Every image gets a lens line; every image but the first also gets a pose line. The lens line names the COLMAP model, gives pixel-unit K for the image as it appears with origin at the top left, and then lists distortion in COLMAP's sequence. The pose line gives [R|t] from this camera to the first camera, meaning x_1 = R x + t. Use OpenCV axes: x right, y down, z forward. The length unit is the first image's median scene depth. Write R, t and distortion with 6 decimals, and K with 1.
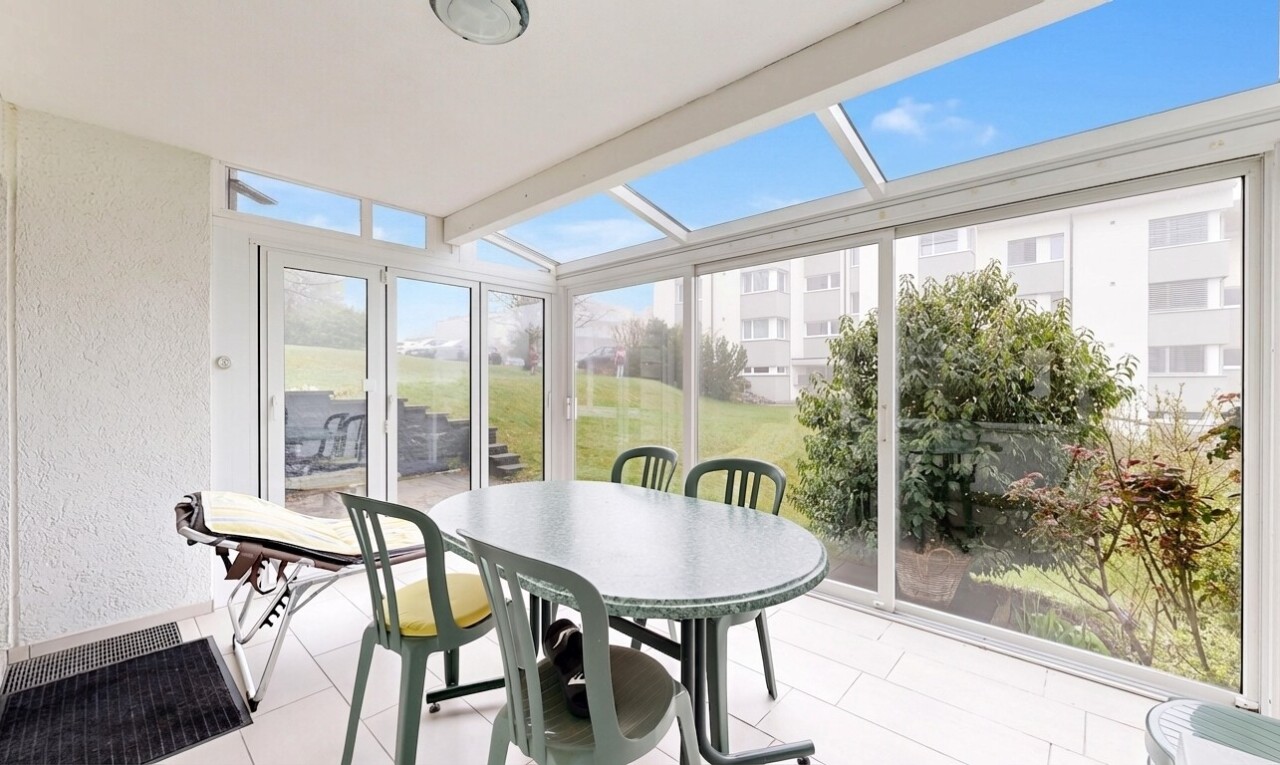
lens RADIAL K [[502.2, 0, 640.0], [0, 502.2, 382.5], [0, 0, 1]] dist [0.001420, 0.000134]
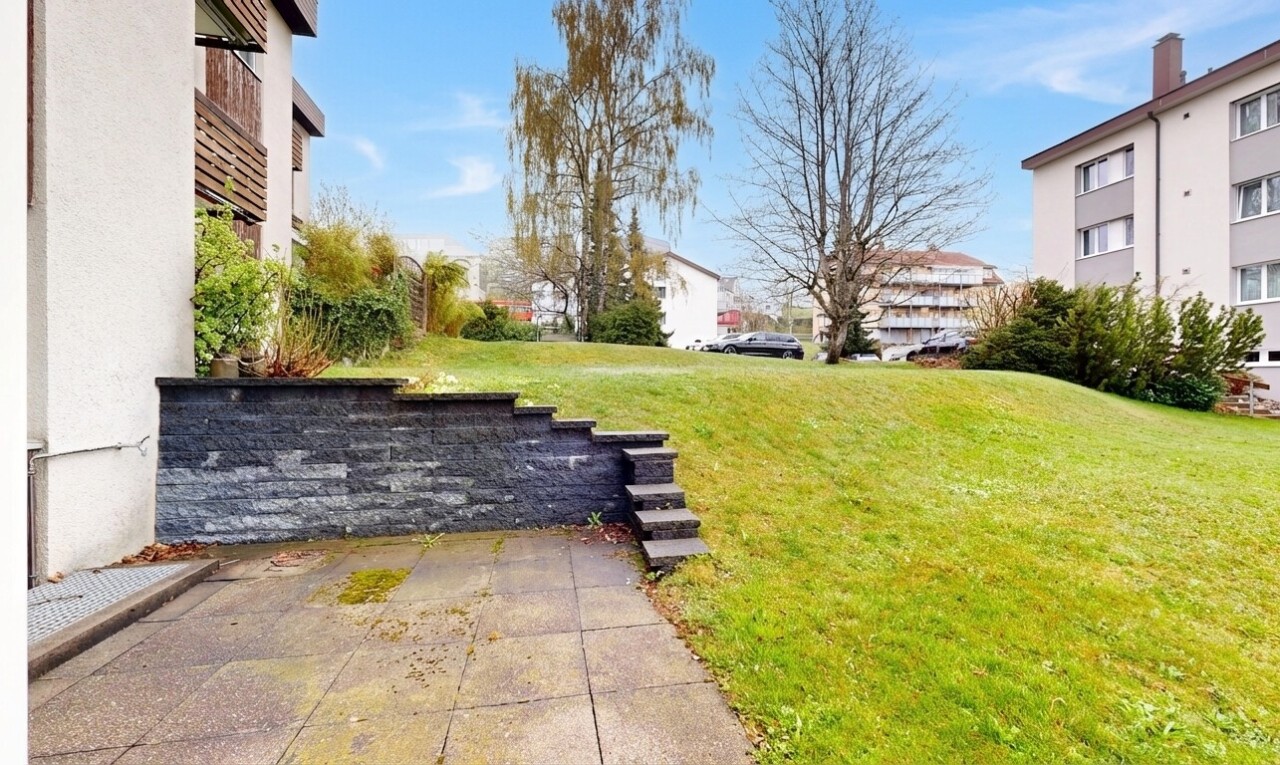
lens RADIAL K [[502.2, 0, 640.0], [0, 502.2, 382.5], [0, 0, 1]] dist [0.001420, 0.000134]
pose [[0.813456, -0.001725, -0.581624, -0.009690], [-0.001557, 0.999986, -0.005143, 0.007554], [0.581625, 0.005089, 0.813441, 0.187127]]
